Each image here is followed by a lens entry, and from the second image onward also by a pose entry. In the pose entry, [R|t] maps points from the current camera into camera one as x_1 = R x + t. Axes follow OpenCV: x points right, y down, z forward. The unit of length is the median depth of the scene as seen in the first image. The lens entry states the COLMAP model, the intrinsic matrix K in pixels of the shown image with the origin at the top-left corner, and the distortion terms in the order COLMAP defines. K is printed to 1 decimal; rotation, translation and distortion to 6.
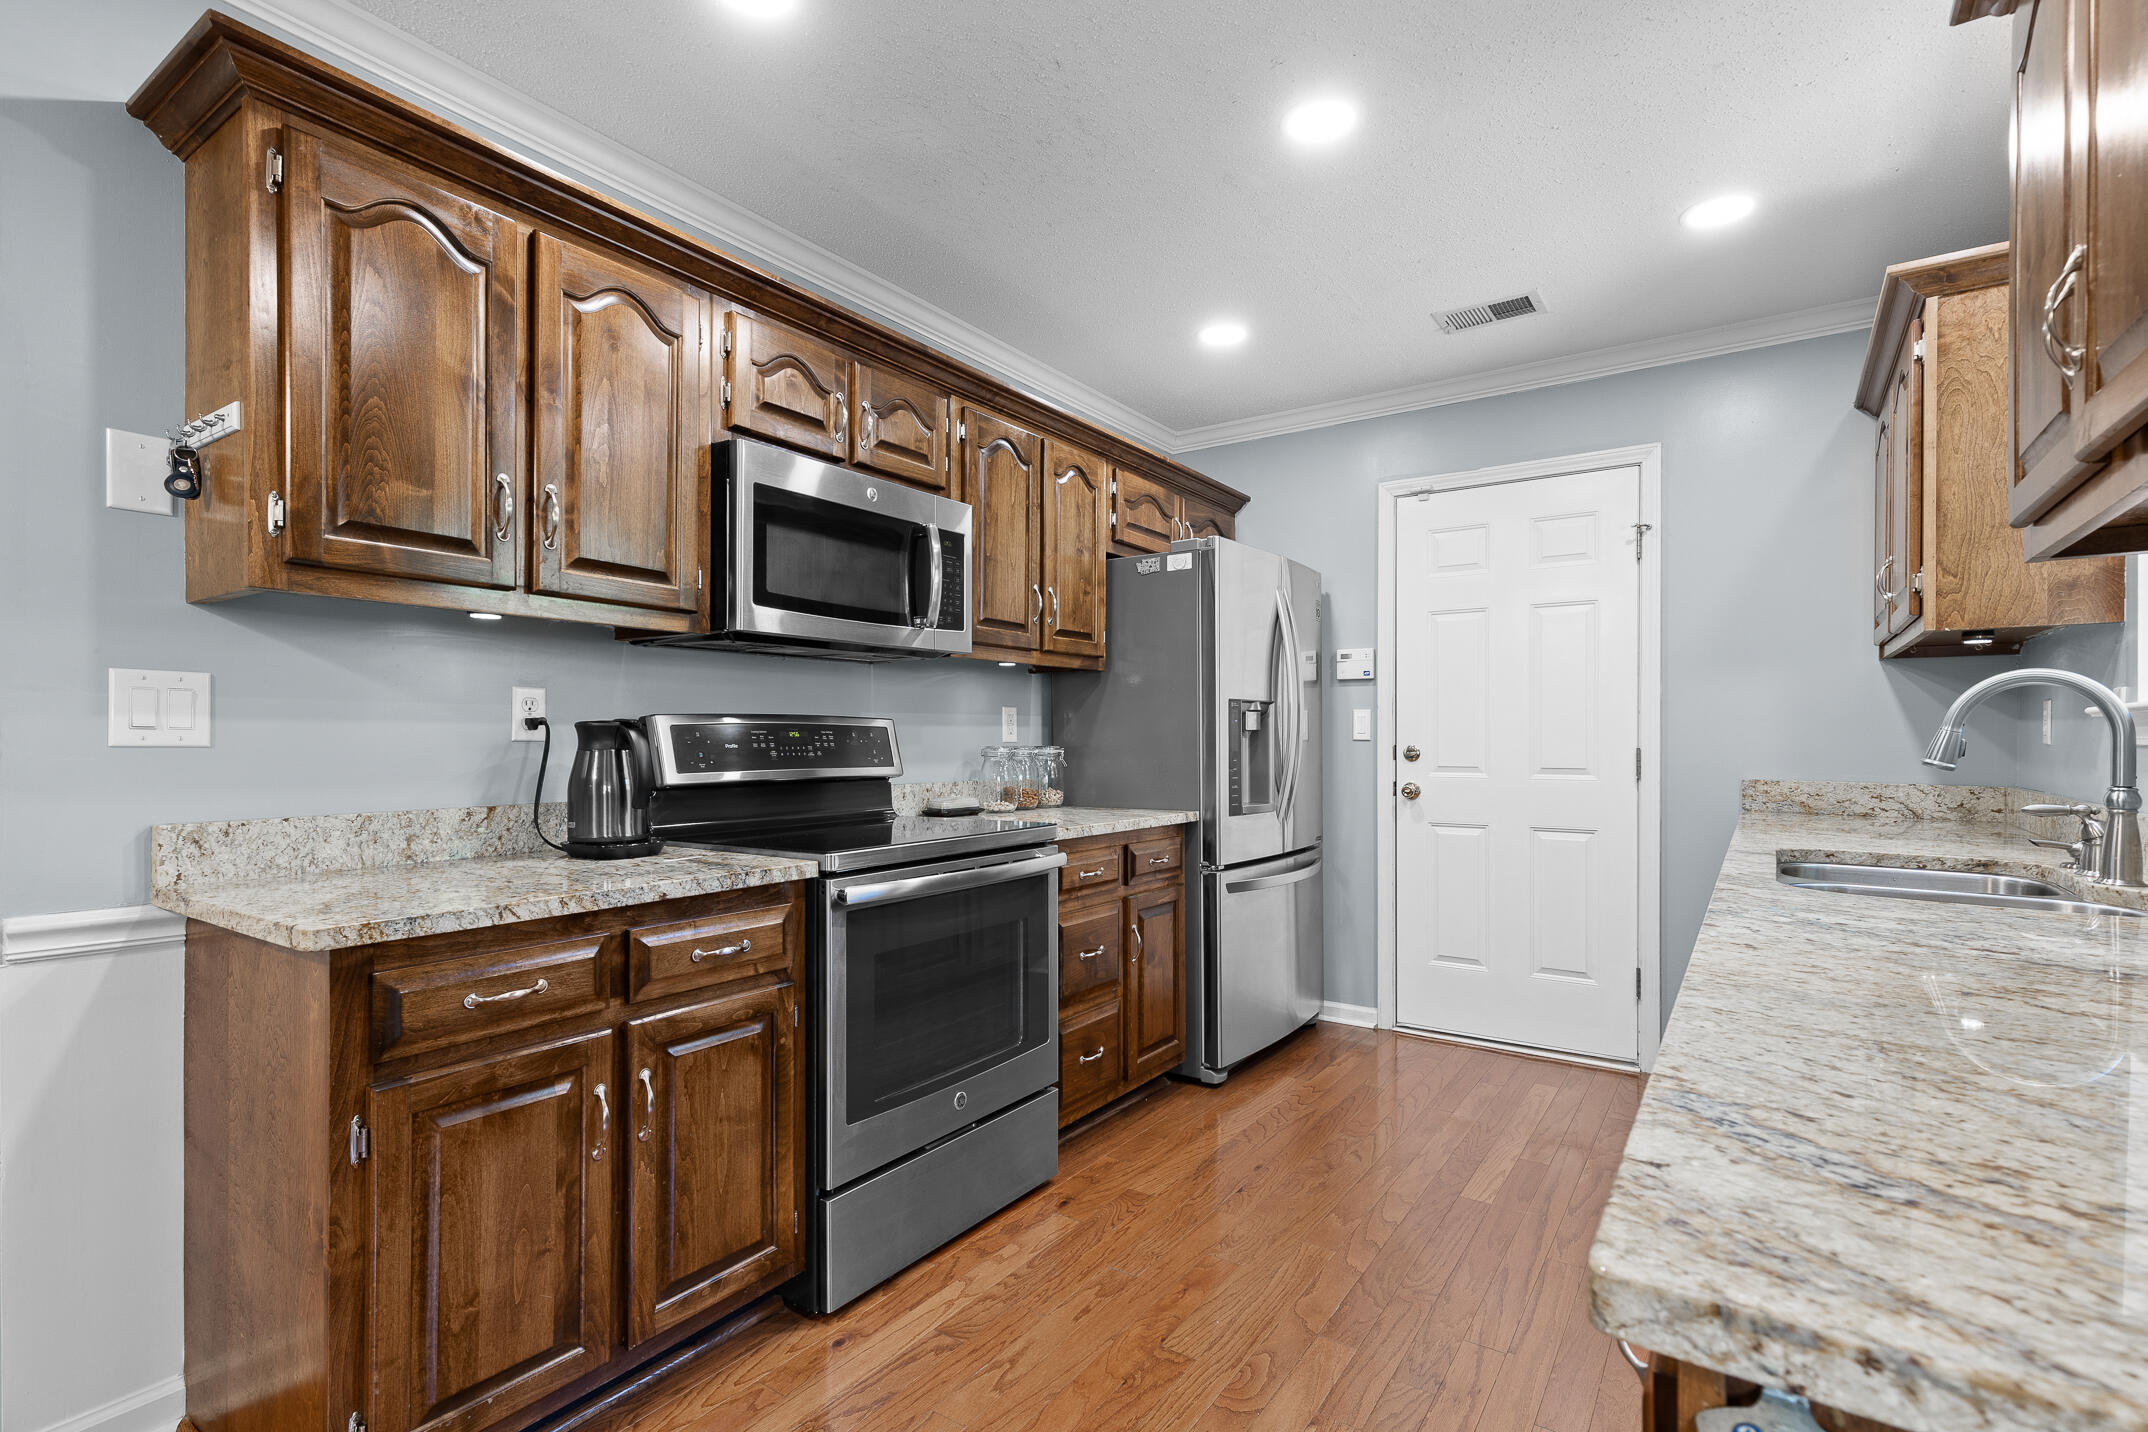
lens RADIAL K [[991.9, 0, 1063.5], [0, 991.9, 742.2], [0, 0, 1]] dist [0.010815, -0.000889]
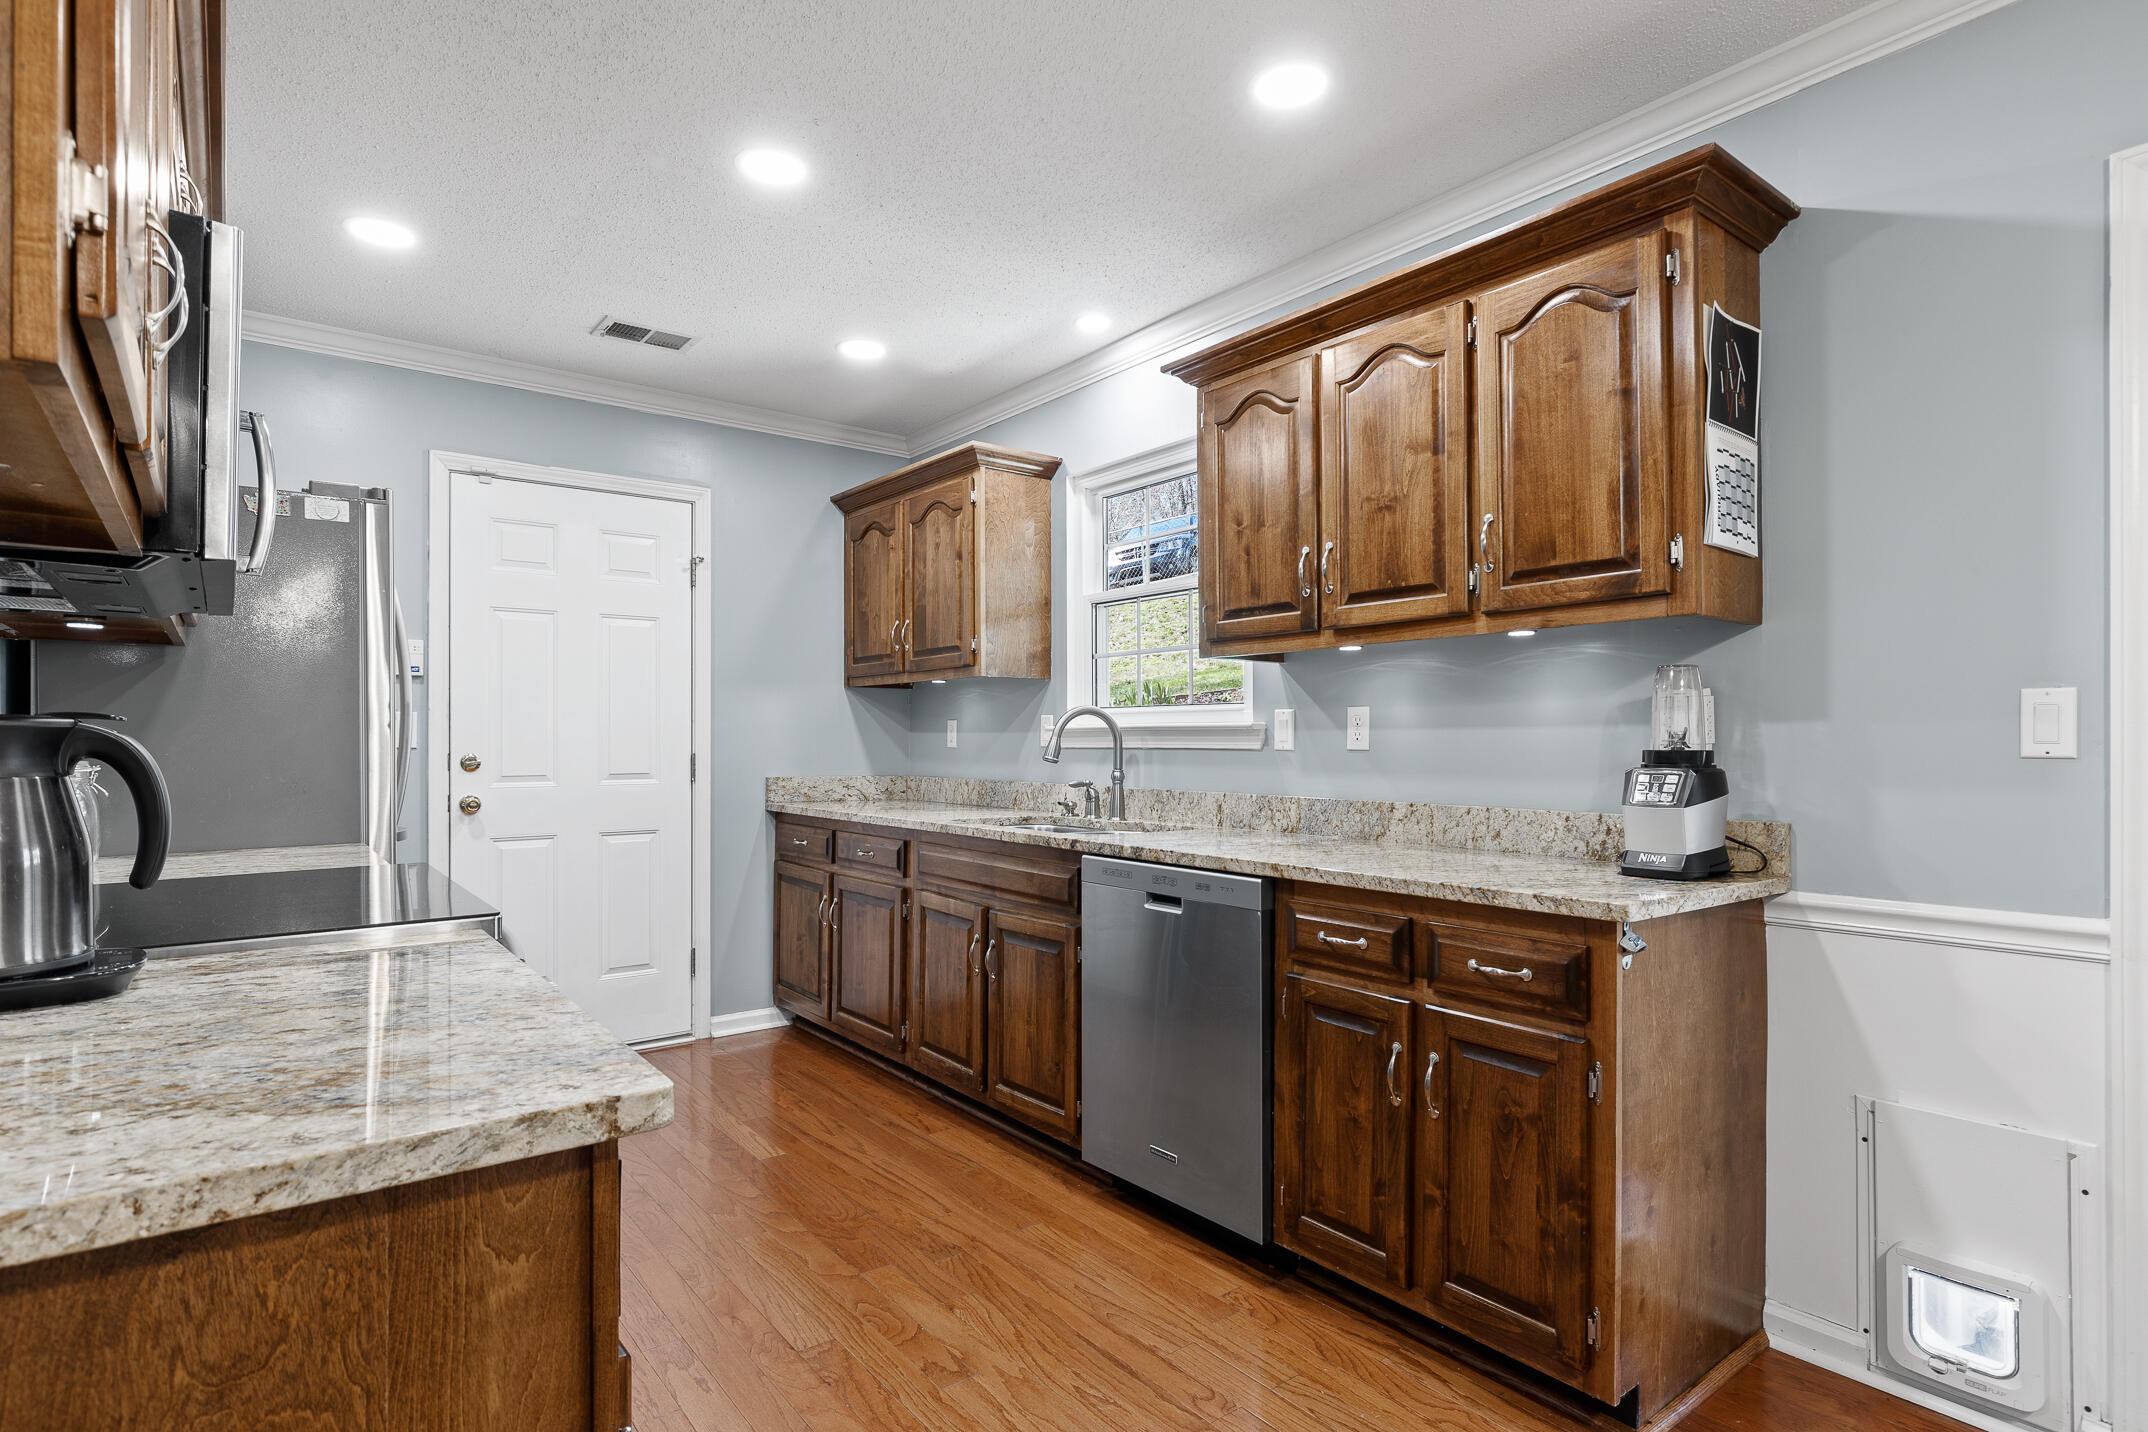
lens RADIAL K [[1092.1, 0, 1068.9], [0, 1092.1, 735.7], [0, 0, 1]] dist [0.000807, -0.001026]
pose [[0.302827, 0.003765, 0.953038, -0.632277], [0.006691, 0.999959, -0.006076, -0.005010], [-0.953022, 0.008217, 0.302789, 0.290183]]
